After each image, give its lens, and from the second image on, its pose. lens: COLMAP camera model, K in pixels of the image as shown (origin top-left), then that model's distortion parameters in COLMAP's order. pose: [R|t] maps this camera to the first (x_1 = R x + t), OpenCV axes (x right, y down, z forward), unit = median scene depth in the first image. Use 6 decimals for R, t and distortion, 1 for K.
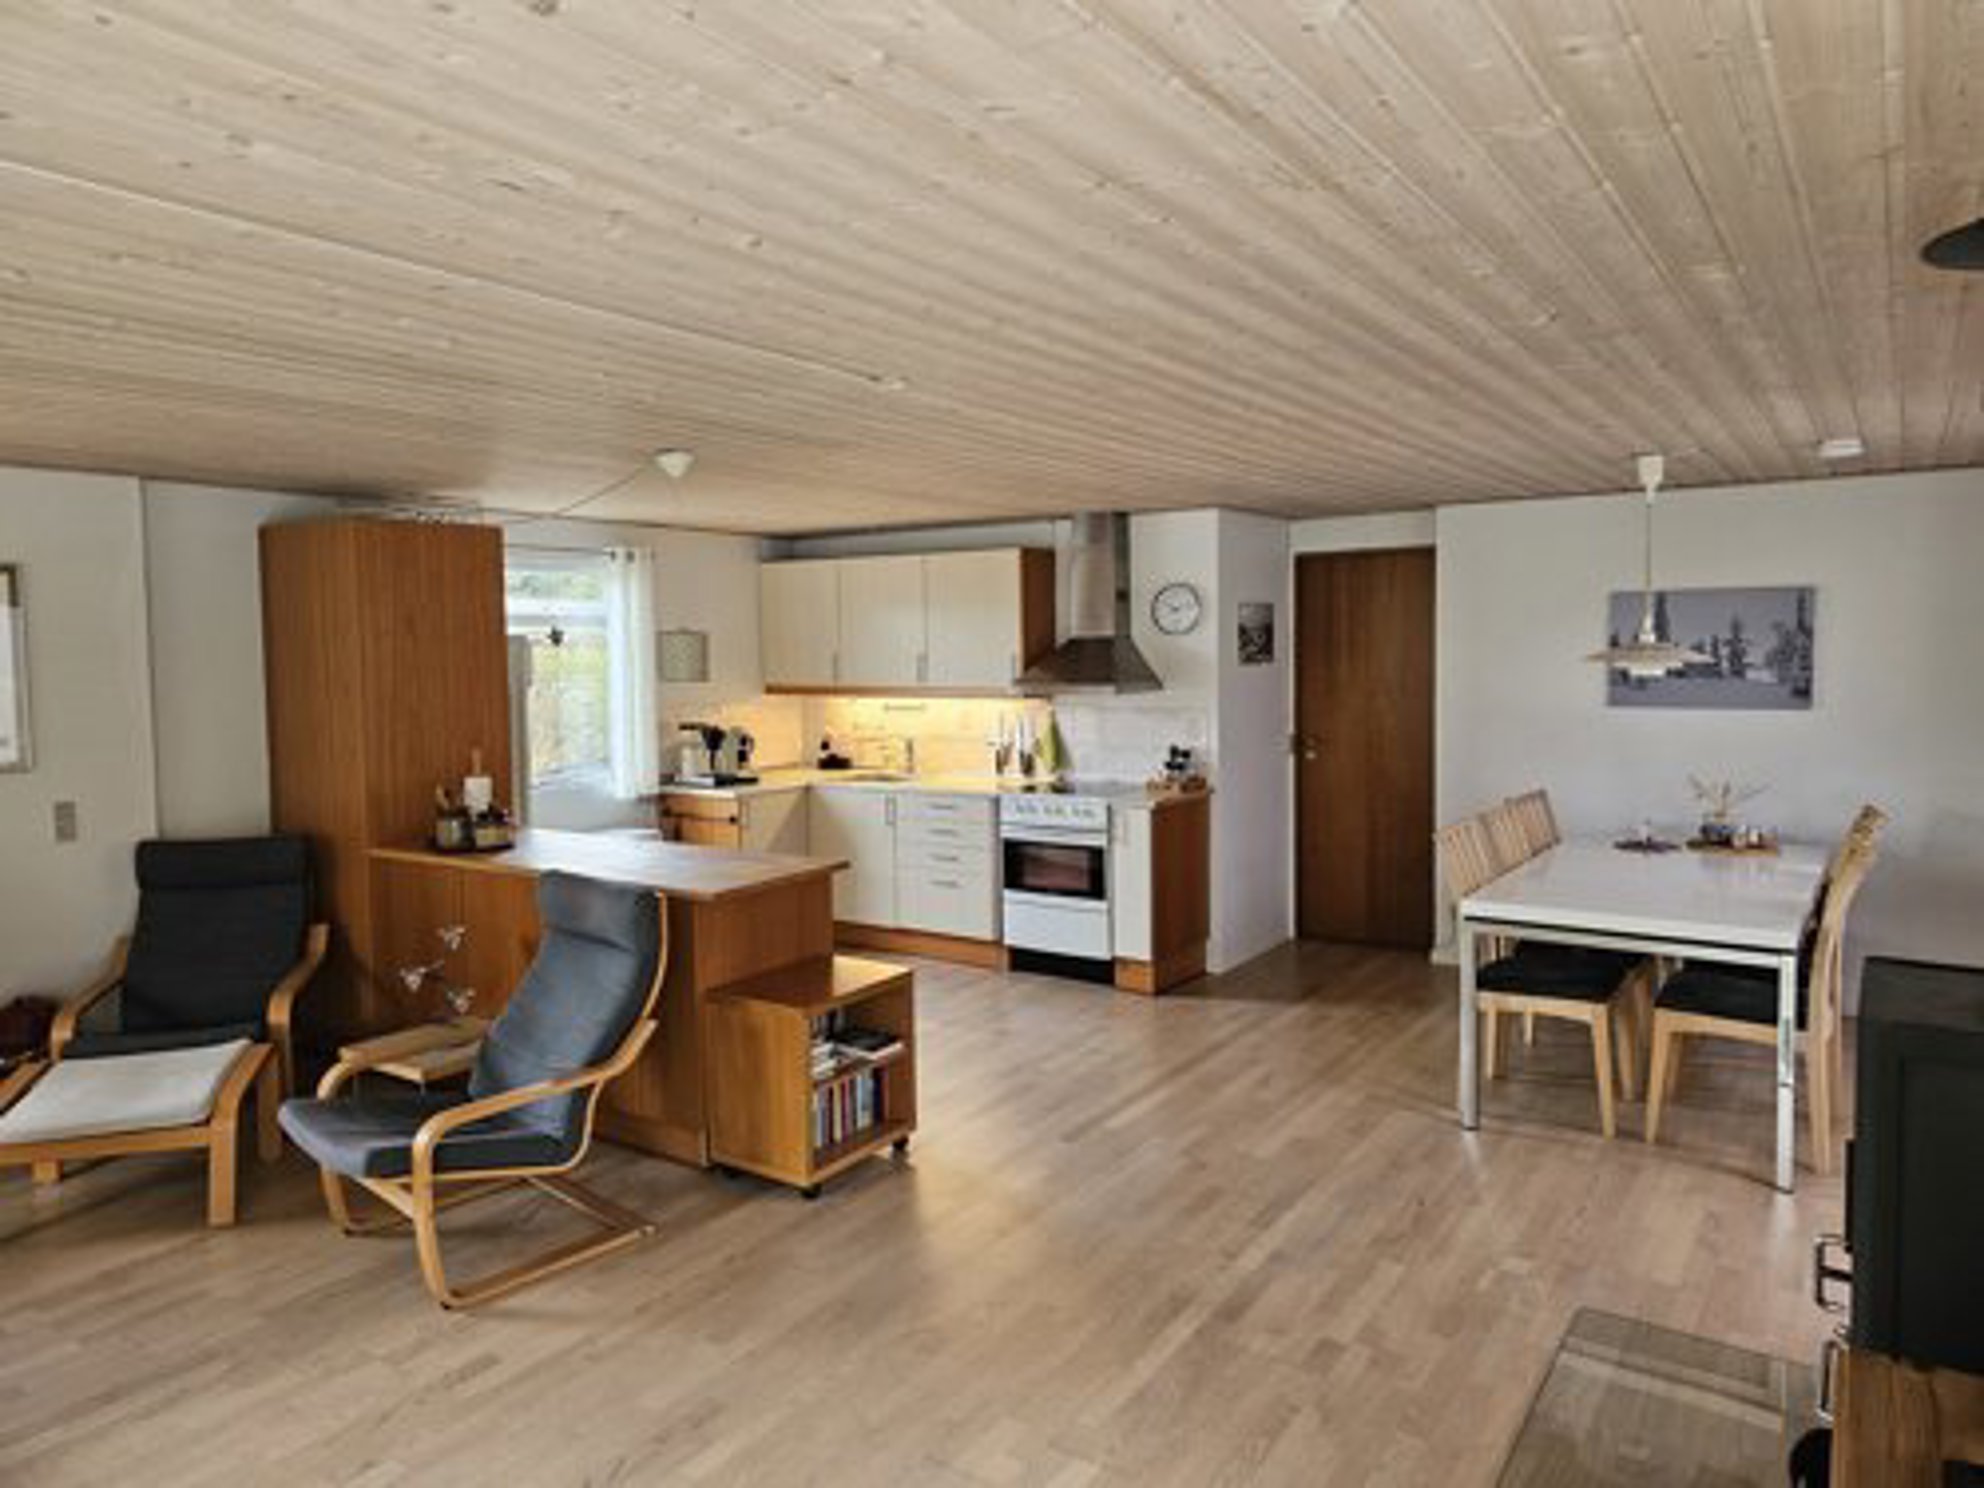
lens RADIAL K [[1336.6, 0, 986.6], [0, 1336.6, 739.4], [0, 0, 1]] dist [0.002336, -0.000072]
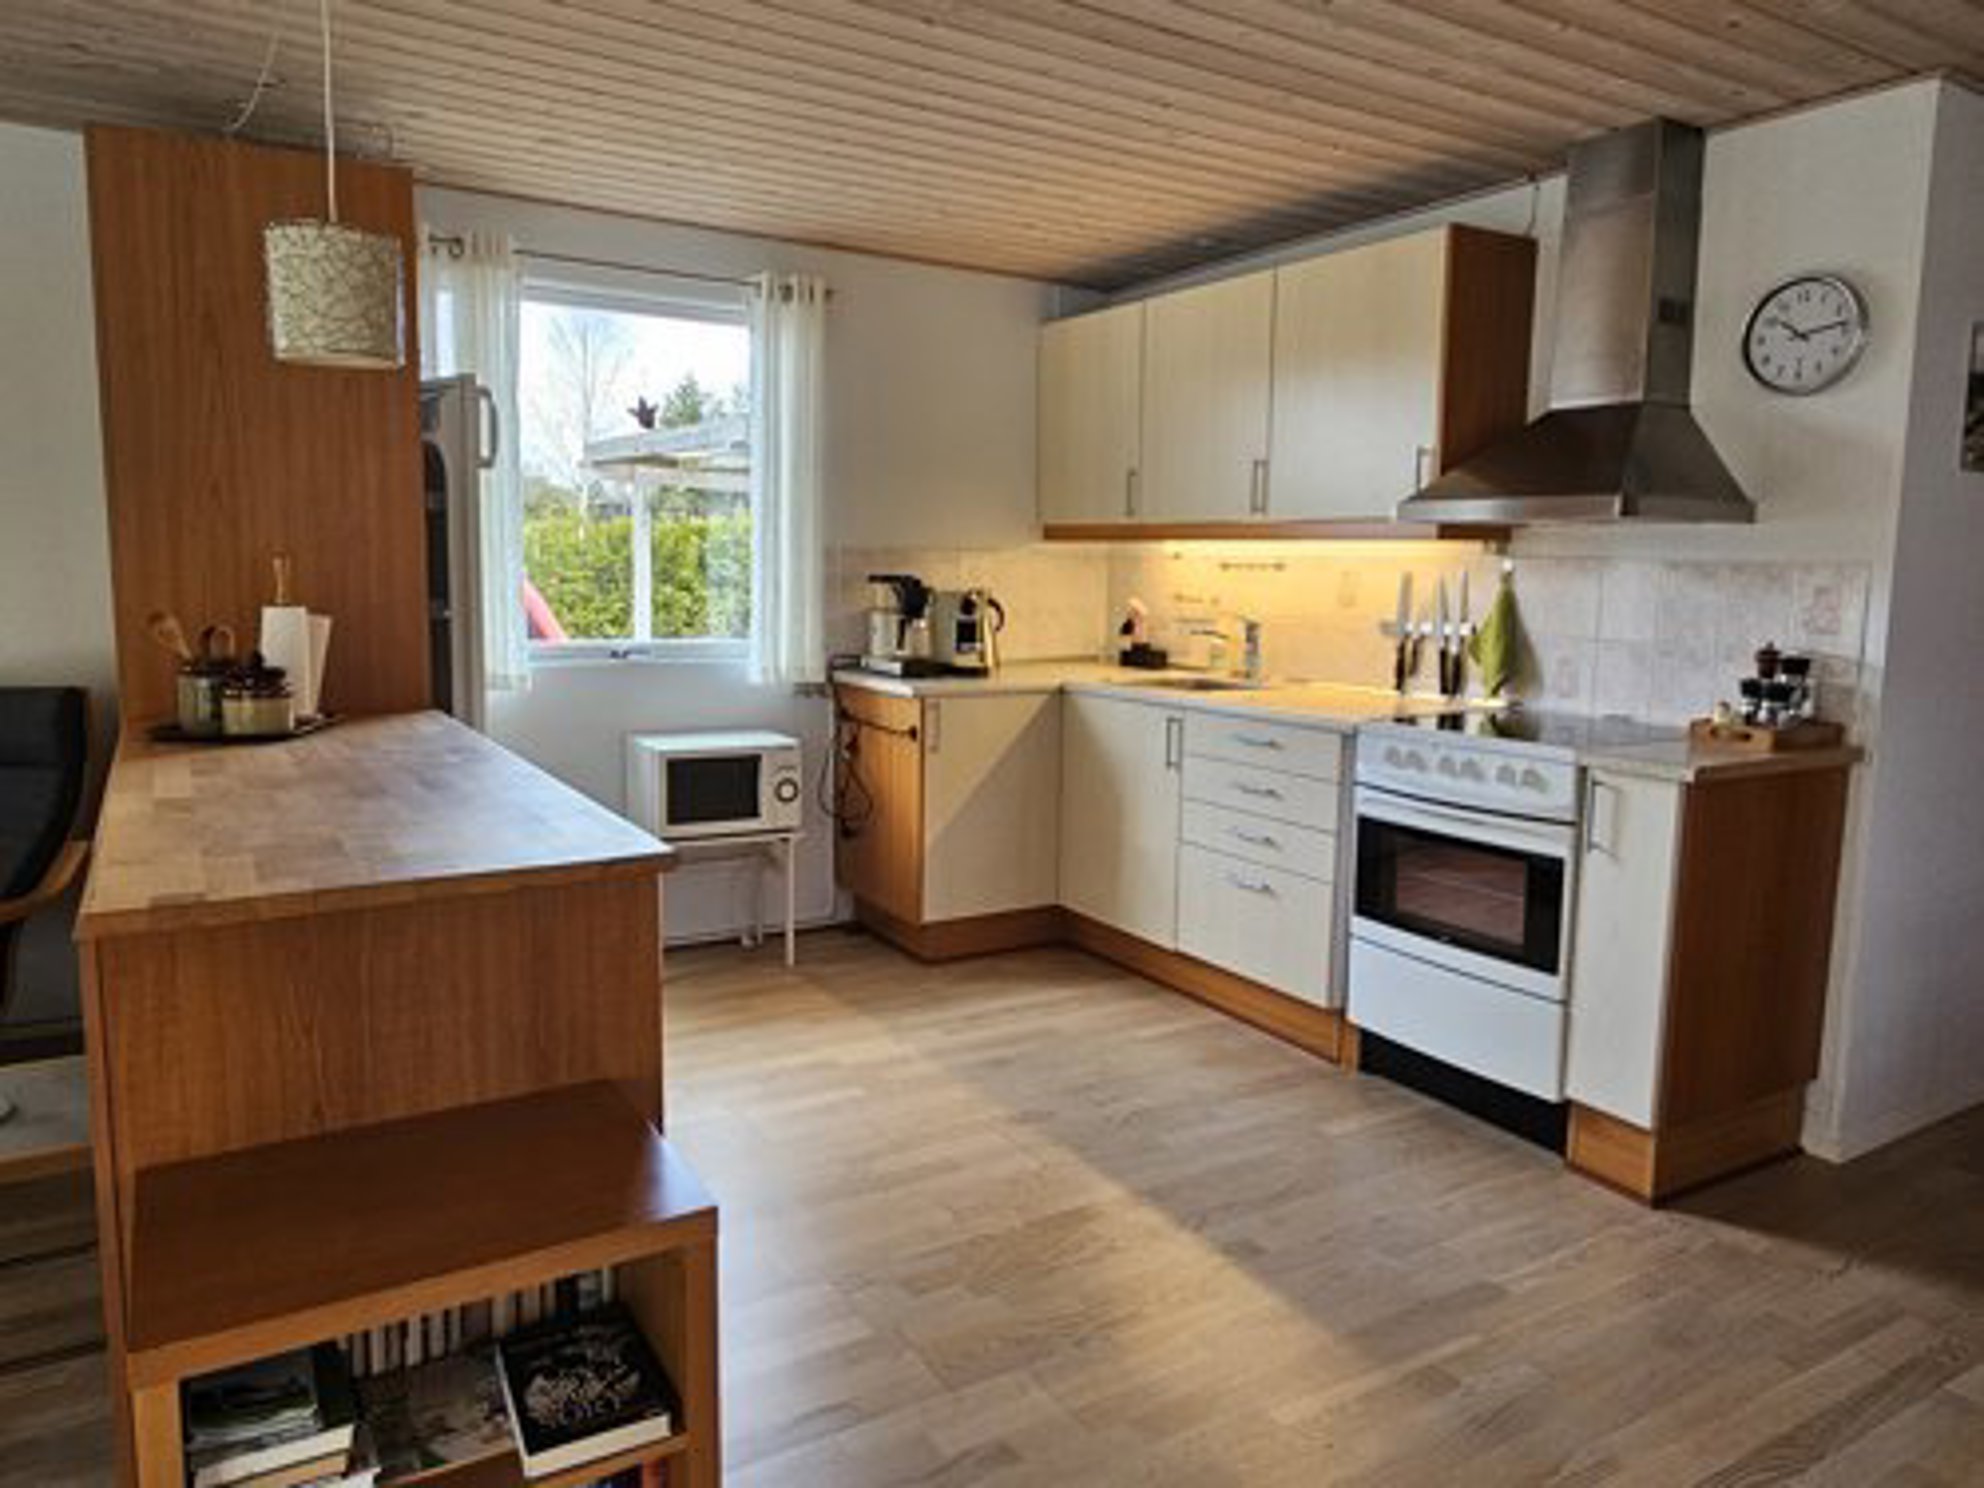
lens RADIAL K [[1339.5, 0, 1002.3], [0, 1339.5, 729.6], [0, 0, 1]] dist [-0.007048, 0.001099]
pose [[0.909099, 0.080460, -0.408736, 0.090644], [-0.062651, 0.996418, 0.056797, 0.022425], [0.411841, -0.026027, 0.910884, 0.482554]]
